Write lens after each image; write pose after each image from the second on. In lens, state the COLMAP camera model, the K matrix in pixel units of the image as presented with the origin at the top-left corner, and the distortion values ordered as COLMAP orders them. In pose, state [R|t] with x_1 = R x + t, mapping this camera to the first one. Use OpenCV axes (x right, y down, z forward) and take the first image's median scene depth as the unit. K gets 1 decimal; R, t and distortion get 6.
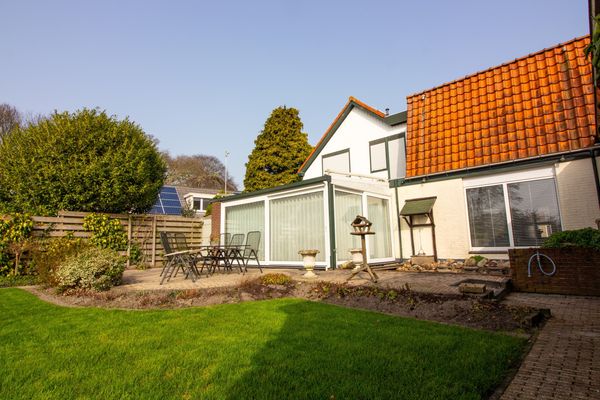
lens RADIAL K [[322.3, 0, 299.8], [0, 322.3, 199.4], [0, 0, 1]] dist [0.001123, -0.009617]
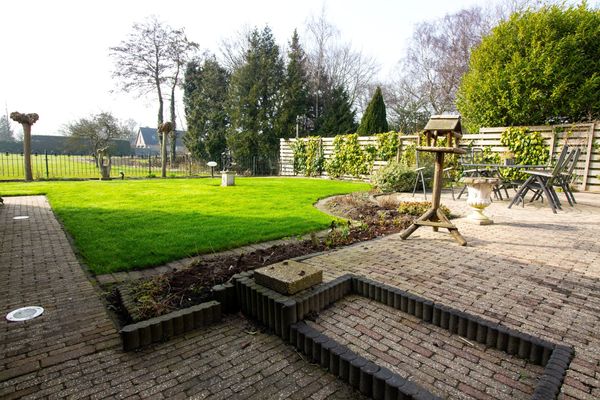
lens RADIAL K [[322.3, 0, 302.8], [0, 322.3, 198.2], [0, 0, 1]] dist [0.001123, -0.009617]
pose [[-0.110965, 0.151839, -0.982157, 0.408487], [0.115718, 0.983512, 0.138974, 0.044483], [0.987064, -0.098232, -0.126706, 0.466314]]
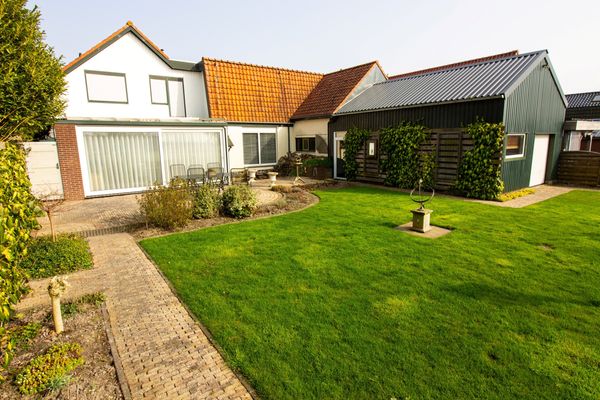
lens RADIAL K [[322.3, 0, 301.5], [0, 322.3, 199.6], [0, 0, 1]] dist [0.001123, -0.009617]
pose [[0.189365, -0.158272, 0.969067, -1.176560], [-0.134095, 0.973509, 0.185201, -0.044762], [-0.972707, -0.165017, 0.163125, 0.305599]]
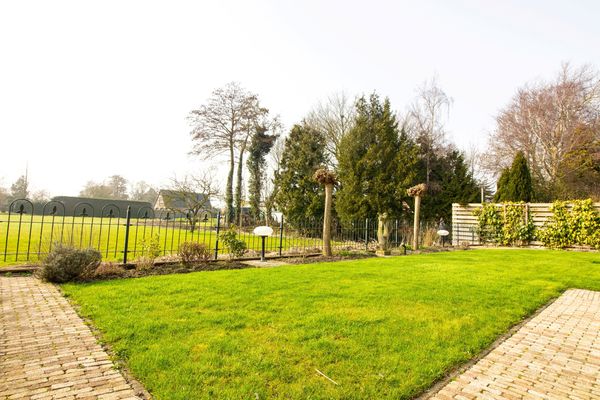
lens RADIAL K [[322.3, 0, 300.4], [0, 322.3, 199.1], [0, 0, 1]] dist [0.001123, -0.009617]
pose [[-0.076156, -0.038635, -0.996347, 0.294085], [0.111371, 0.992667, -0.047005, -0.074268], [0.990857, -0.114544, -0.071294, -0.459647]]
